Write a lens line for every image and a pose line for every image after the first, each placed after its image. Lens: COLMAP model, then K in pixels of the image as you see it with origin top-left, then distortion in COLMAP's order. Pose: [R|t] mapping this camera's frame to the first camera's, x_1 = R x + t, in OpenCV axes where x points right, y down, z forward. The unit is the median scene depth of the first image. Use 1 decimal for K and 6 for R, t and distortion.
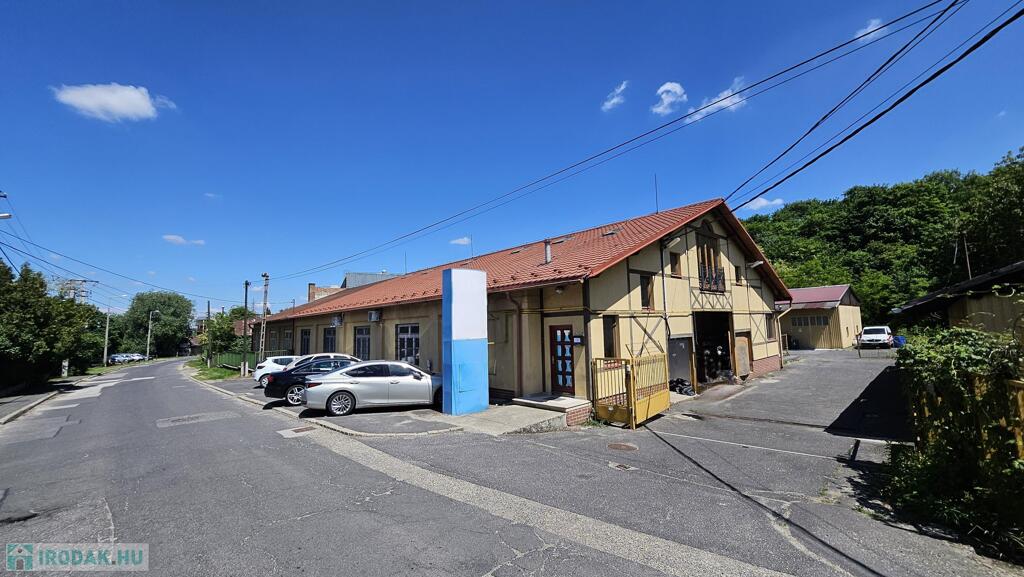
lens RADIAL K [[405.9, 0, 526.0], [0, 405.9, 284.5], [0, 0, 1]] dist [-0.000320, -0.000015]
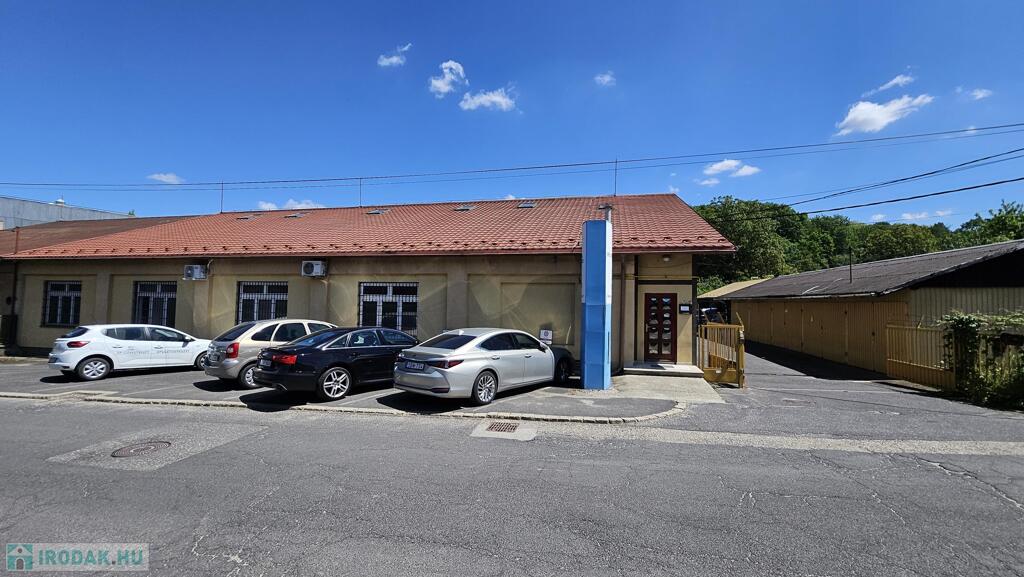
lens RADIAL K [[405.9, 0, 526.0], [0, 405.9, 284.5], [0, 0, 1]] dist [-0.000320, -0.000015]
pose [[0.837202, 0.057871, 0.543823, -0.716598], [-0.093811, 0.994843, 0.038553, 0.069734], [-0.538788, -0.083293, 0.838314, 0.335693]]
